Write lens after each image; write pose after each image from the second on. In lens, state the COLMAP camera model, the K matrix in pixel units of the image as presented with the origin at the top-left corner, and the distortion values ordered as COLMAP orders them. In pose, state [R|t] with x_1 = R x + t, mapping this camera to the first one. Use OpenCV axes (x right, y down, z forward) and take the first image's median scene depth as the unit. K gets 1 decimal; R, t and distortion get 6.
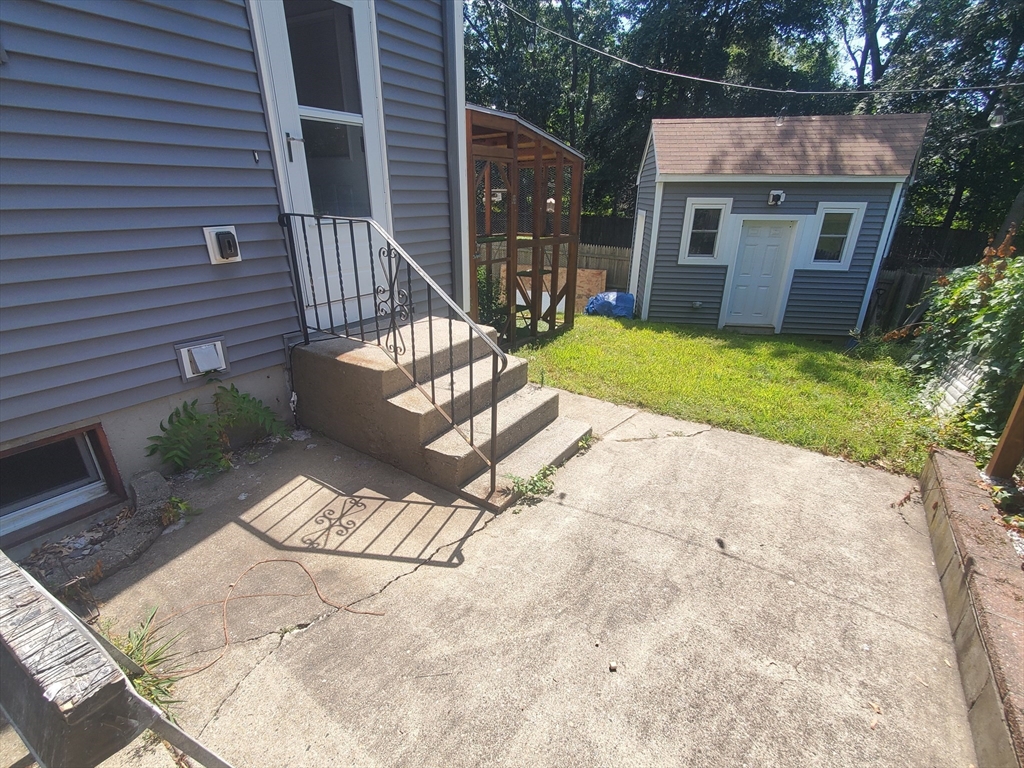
lens RADIAL K [[478.7, 0, 506.0], [0, 478.7, 399.5], [0, 0, 1]] dist [-0.001361, 0.004212]
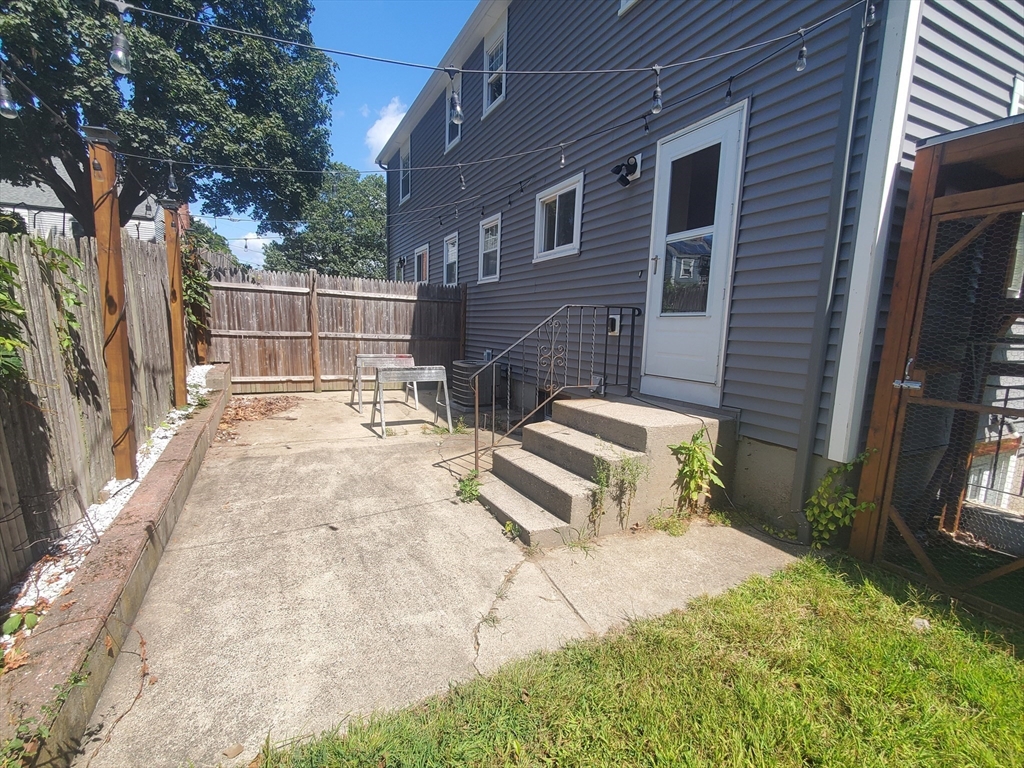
lens RADIAL K [[478.7, 0, 506.0], [0, 478.7, 399.5], [0, 0, 1]] dist [-0.001361, 0.004212]
pose [[-0.487798, 0.109485, -0.866064, 1.132757], [-0.376225, 0.868871, 0.321743, -0.500182], [0.787723, 0.482780, -0.382643, 1.488015]]
